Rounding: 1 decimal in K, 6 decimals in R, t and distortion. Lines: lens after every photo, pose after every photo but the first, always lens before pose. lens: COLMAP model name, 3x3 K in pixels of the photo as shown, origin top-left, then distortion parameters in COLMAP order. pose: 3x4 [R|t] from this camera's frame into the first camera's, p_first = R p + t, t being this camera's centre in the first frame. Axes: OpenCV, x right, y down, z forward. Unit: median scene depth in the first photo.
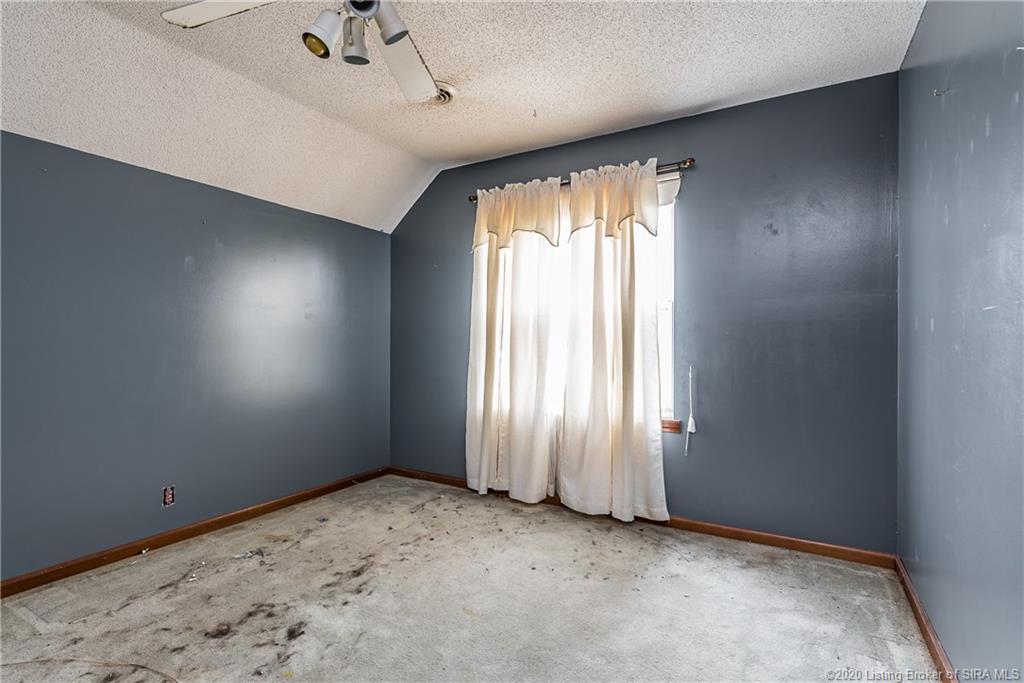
lens RADIAL K [[486.7, 0, 508.9], [0, 486.7, 341.0], [0, 0, 1]] dist [-0.002059, -0.000980]
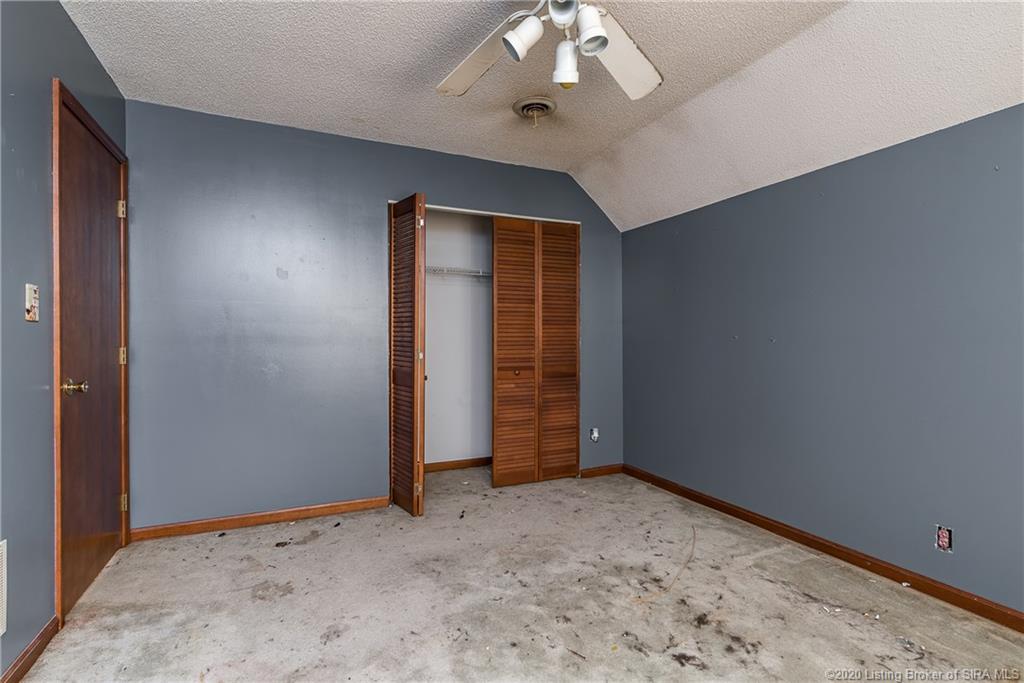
lens RADIAL K [[486.7, 0, 508.9], [0, 486.7, 341.0], [0, 0, 1]] dist [-0.002059, -0.000980]
pose [[-0.578061, 0.001640, -0.815992, 0.459309], [0.001236, 0.999999, 0.001133, -0.004717], [0.815993, -0.000354, -0.578062, 1.152023]]
